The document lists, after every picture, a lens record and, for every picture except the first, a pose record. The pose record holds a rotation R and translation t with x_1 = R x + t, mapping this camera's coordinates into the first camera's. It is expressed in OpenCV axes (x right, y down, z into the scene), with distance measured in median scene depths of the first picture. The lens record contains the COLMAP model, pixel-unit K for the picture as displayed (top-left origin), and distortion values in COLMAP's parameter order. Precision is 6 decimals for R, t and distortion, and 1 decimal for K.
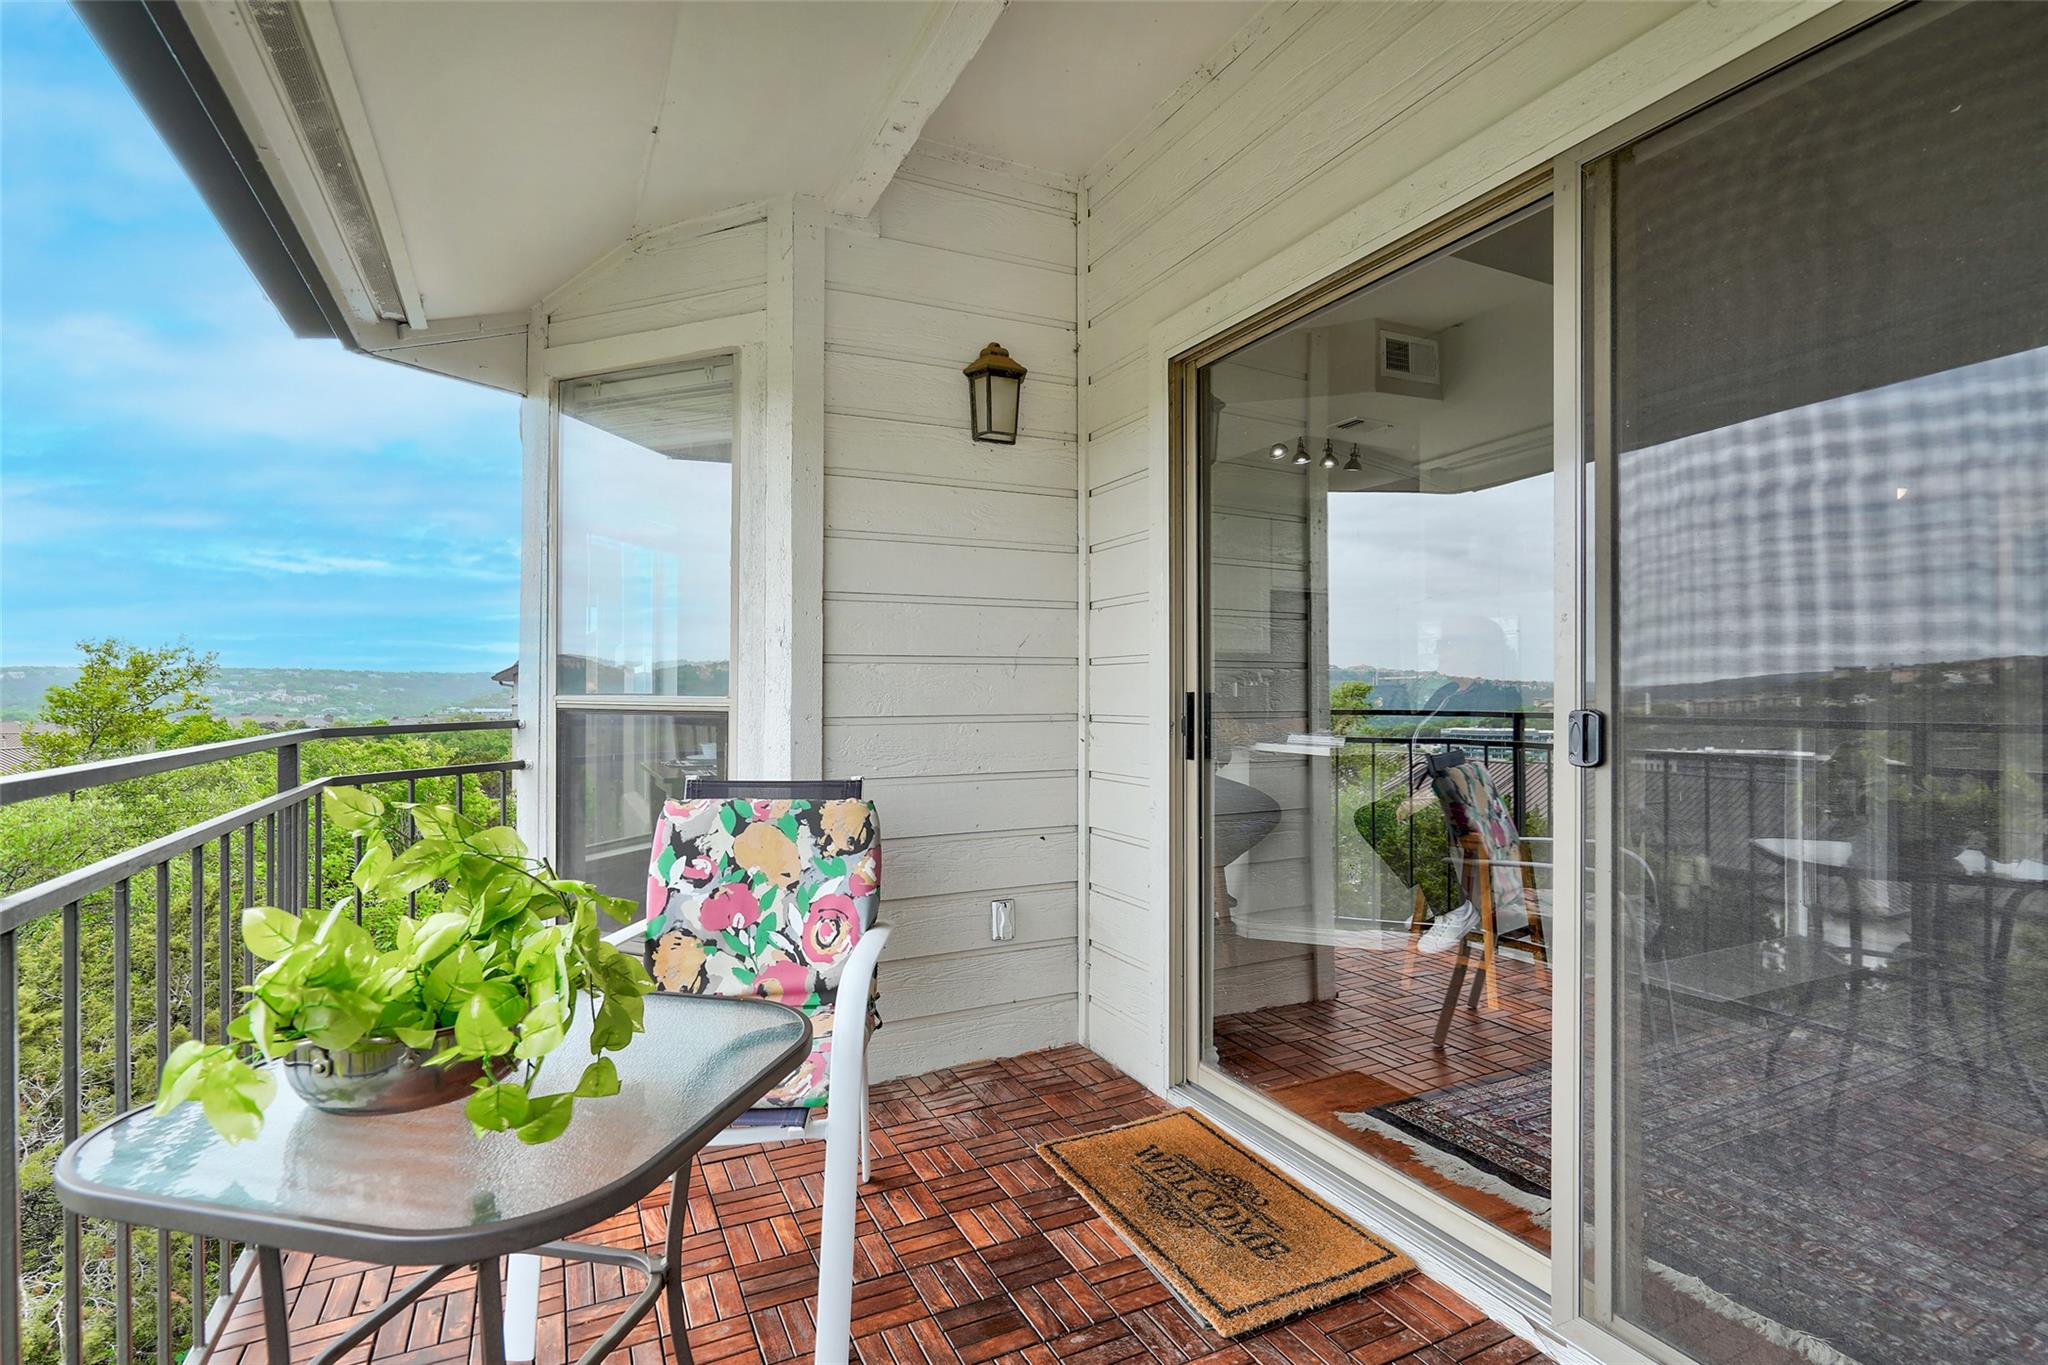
lens RADIAL K [[982.0, 0, 1015.8], [0, 982.0, 687.0], [0, 0, 1]] dist [-0.016180, 0.006342]
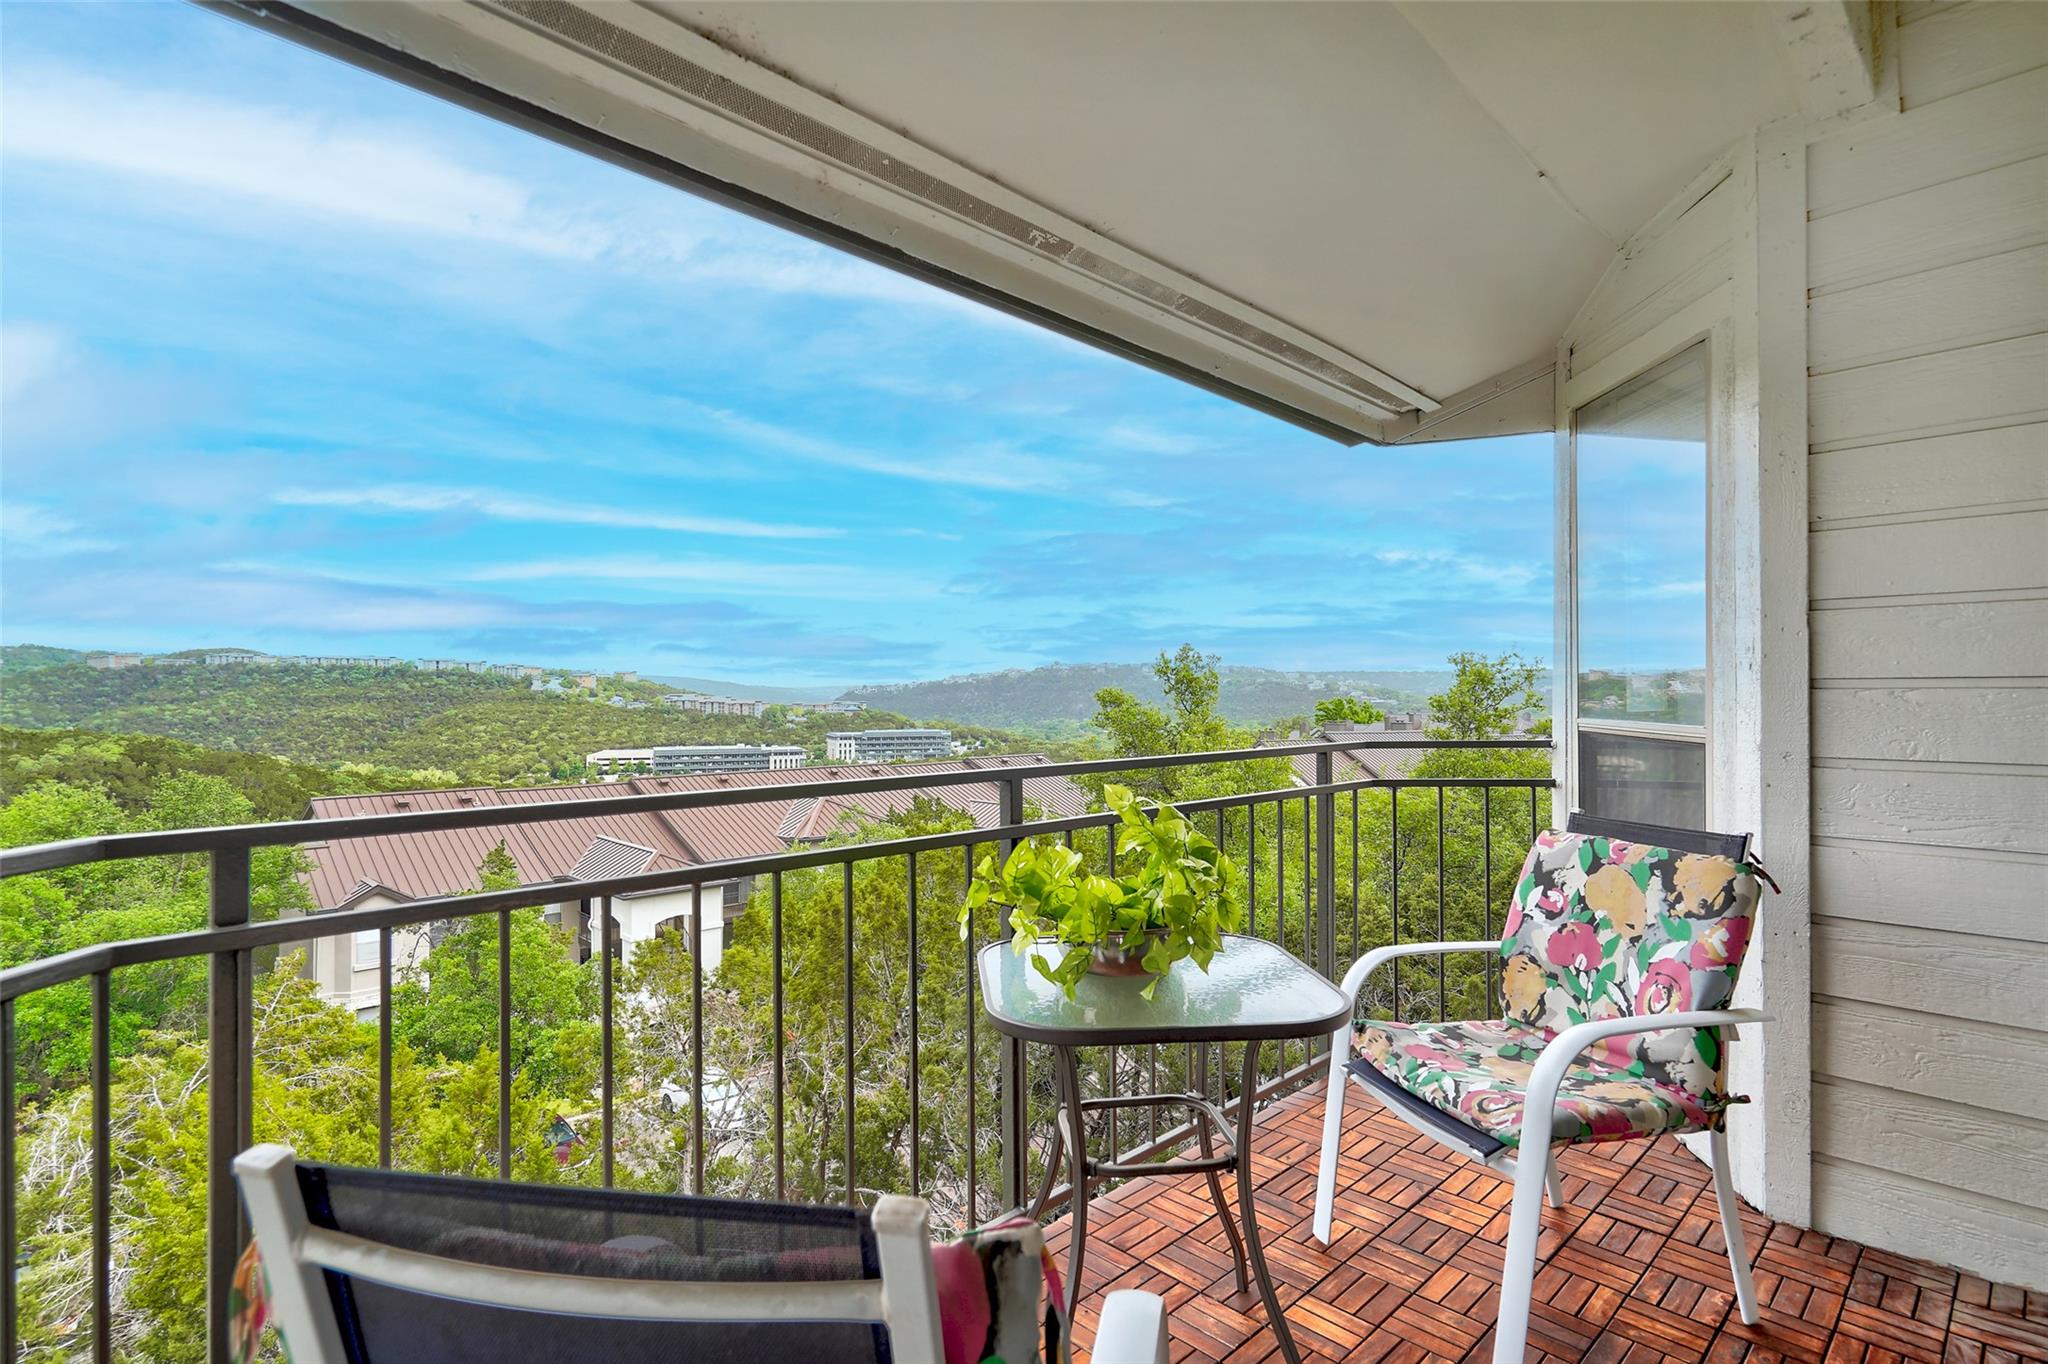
lens RADIAL K [[1040.6, 0, 1013.1], [0, 1040.6, 685.0], [0, 0, 1]] dist [-0.006177, 0.006908]
pose [[0.294403, -0.003066, -0.955676, 0.528837], [0.003690, 0.999991, -0.002072, -0.035533], [0.955674, -0.002916, 0.294412, 0.156020]]
